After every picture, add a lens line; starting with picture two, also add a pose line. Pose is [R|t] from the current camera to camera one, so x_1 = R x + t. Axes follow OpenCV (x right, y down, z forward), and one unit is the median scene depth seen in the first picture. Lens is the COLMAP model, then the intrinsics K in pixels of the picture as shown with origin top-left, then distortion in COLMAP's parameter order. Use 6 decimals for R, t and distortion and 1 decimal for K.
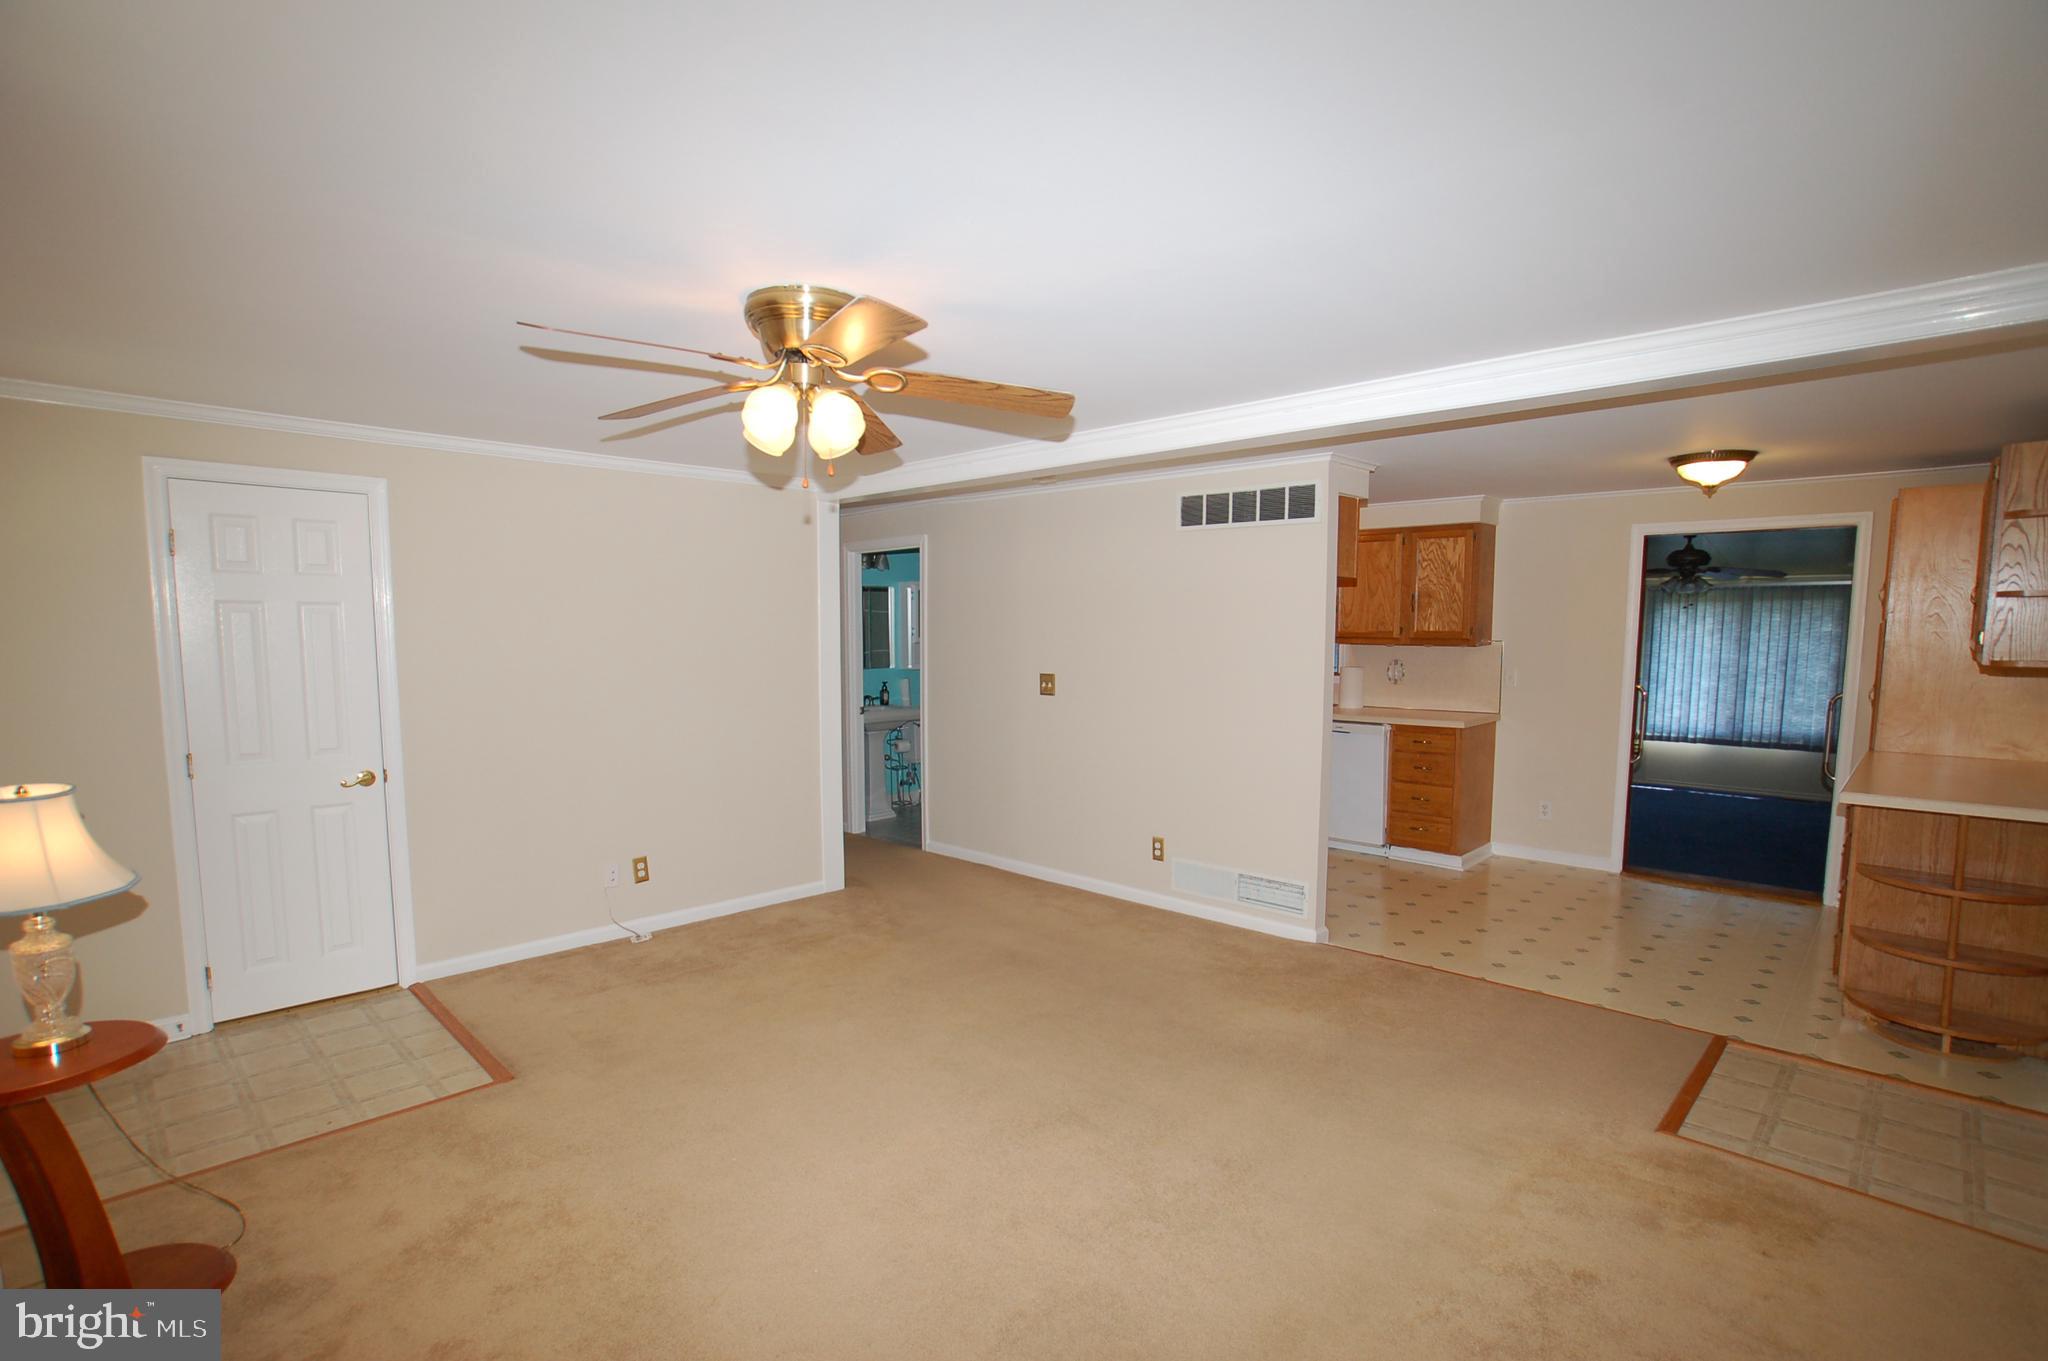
lens RADIAL K [[986.4, 0, 1032.9], [0, 986.4, 726.7], [0, 0, 1]] dist [-0.052084, 0.027107]
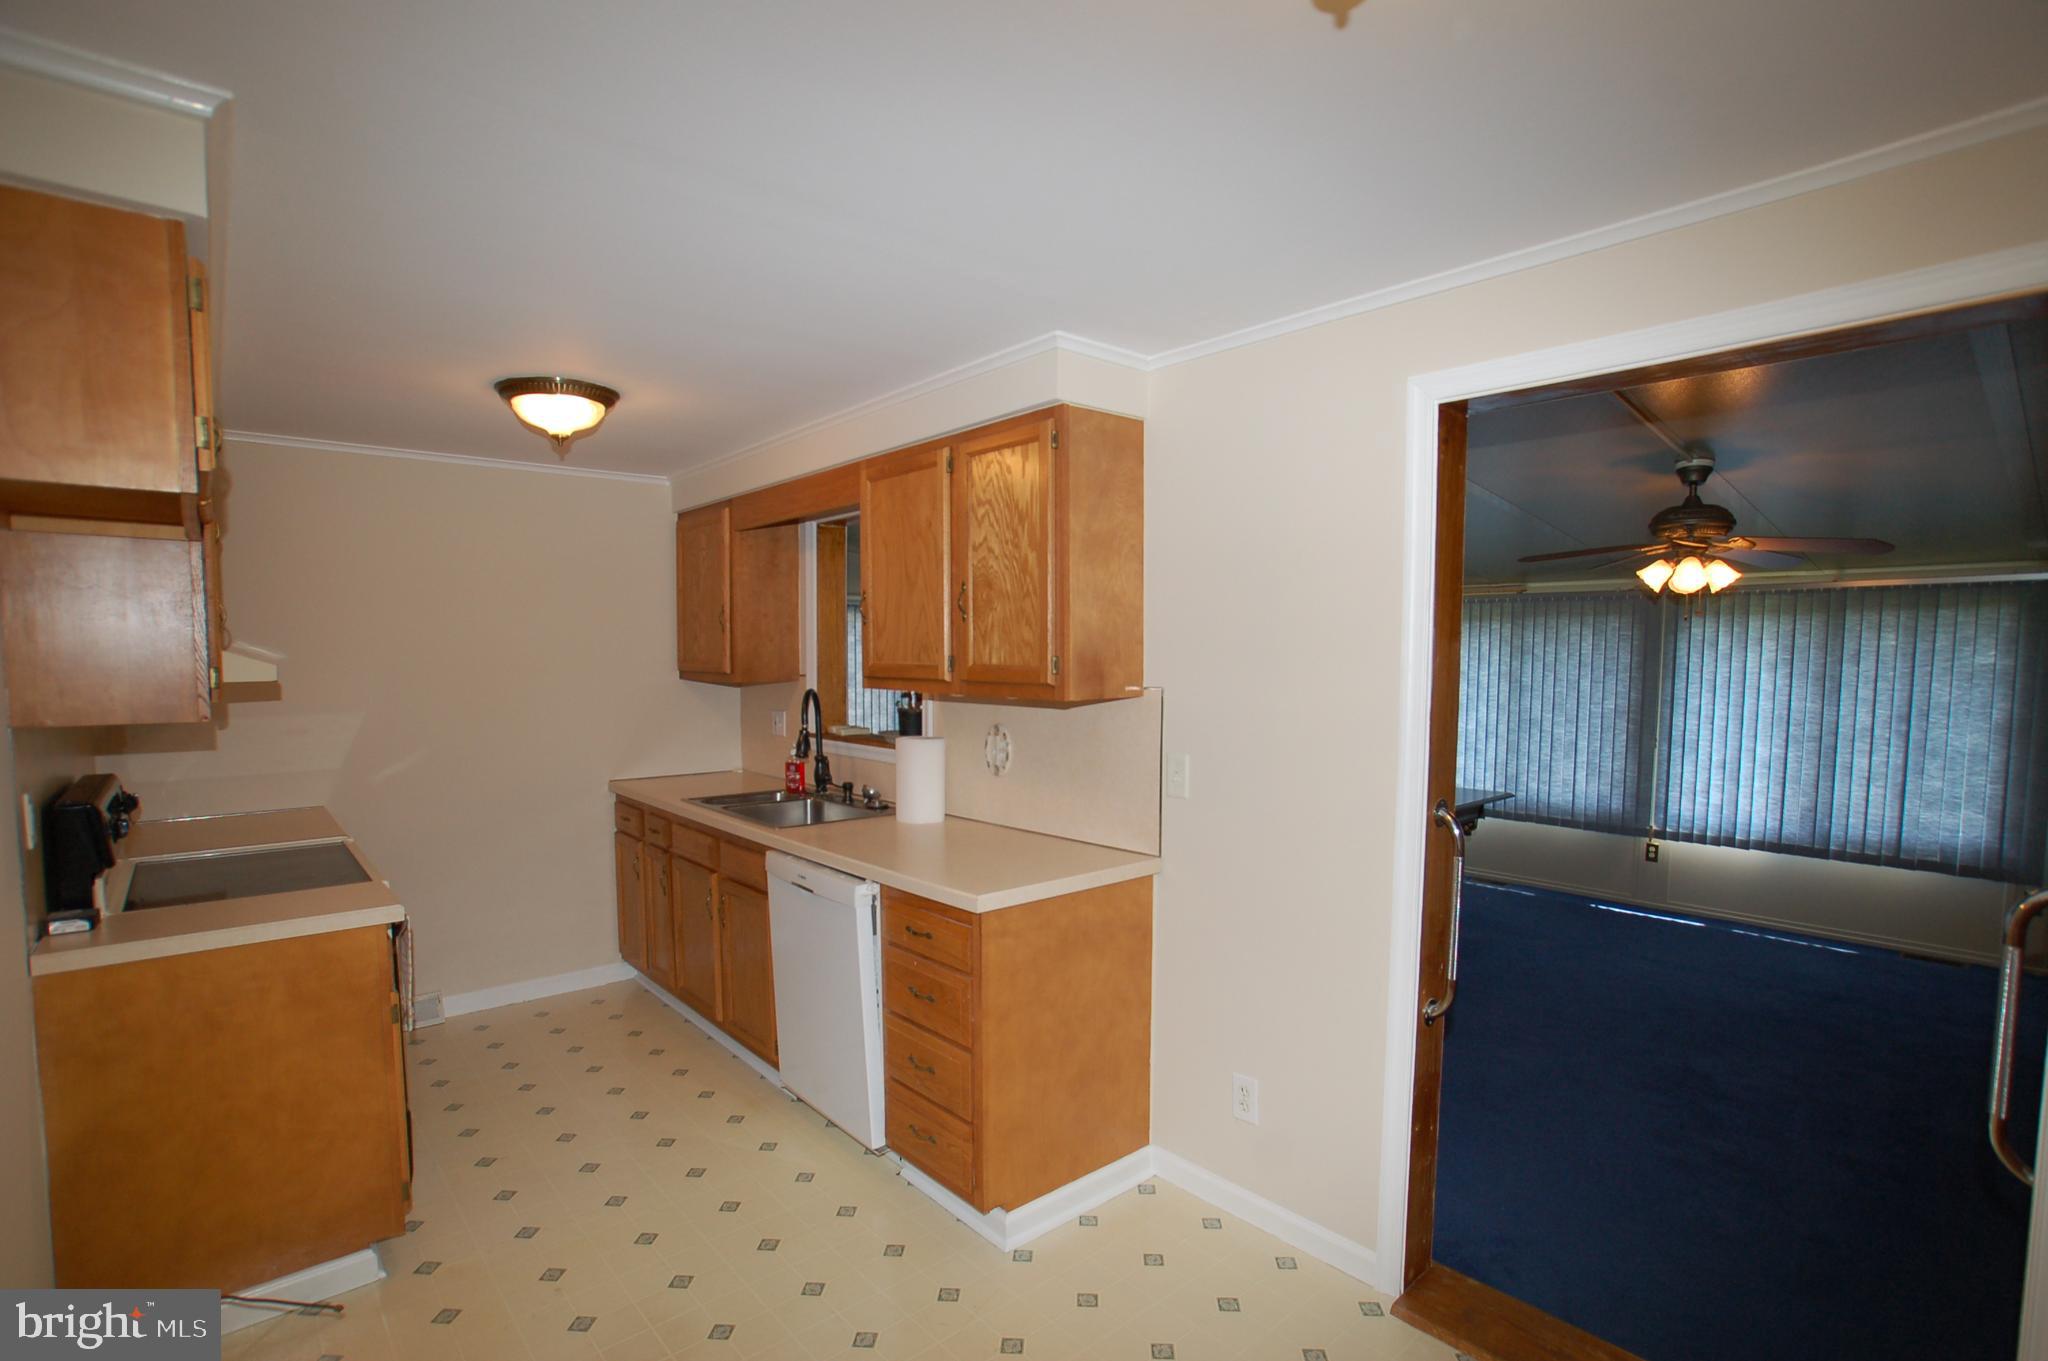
lens RADIAL K [[986.4, 0, 1032.9], [0, 986.4, 726.7], [0, 0, 1]] dist [-0.052084, 0.027107]
pose [[0.995839, 0.009322, -0.090649, 0.306213], [-0.011799, 0.999570, -0.026829, -0.038855], [0.090360, 0.027787, 0.995521, 0.373490]]
